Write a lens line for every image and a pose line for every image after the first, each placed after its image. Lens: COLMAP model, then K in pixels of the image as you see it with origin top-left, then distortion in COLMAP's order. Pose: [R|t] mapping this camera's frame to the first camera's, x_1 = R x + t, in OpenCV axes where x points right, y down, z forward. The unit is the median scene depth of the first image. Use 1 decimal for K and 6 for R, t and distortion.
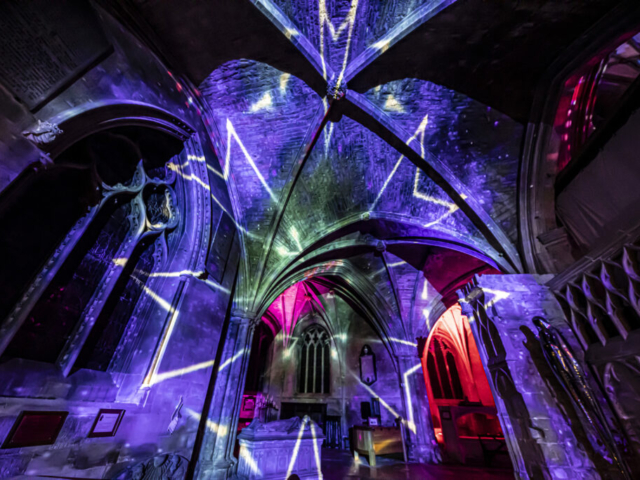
lens RADIAL K [[246.0, 0, 319.3], [0, 246.0, 242.6], [0, 0, 1]] dist [0.016031, -0.008601]
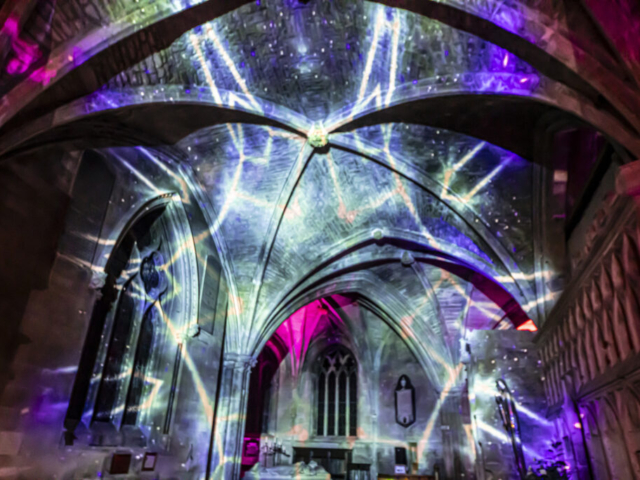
lens RADIAL K [[457.0, 0, 320.0], [0, 457.0, 240.0], [0, 0, 1]] dist [0.001792, 0.003601]
pose [[0.994748, -0.035361, -0.096053, 0.095319], [0.049438, 0.987693, 0.148385, -0.206177], [0.089624, -0.152355, 0.984254, -0.308719]]
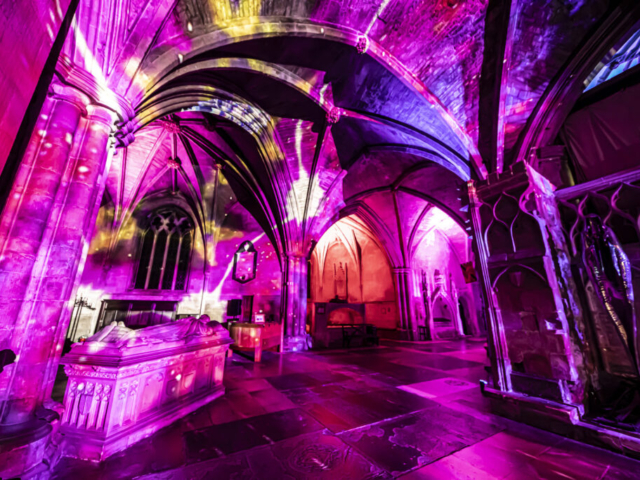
lens RADIAL K [[246.0, 0, 319.3], [0, 246.0, 242.6], [0, 0, 1]] dist [0.016031, -0.008601]
pose [[0.784162, 0.147918, 0.602669, -0.132721], [-0.339305, 0.915347, 0.216824, 0.169502], [-0.519579, -0.374514, 0.767970, 0.250413]]
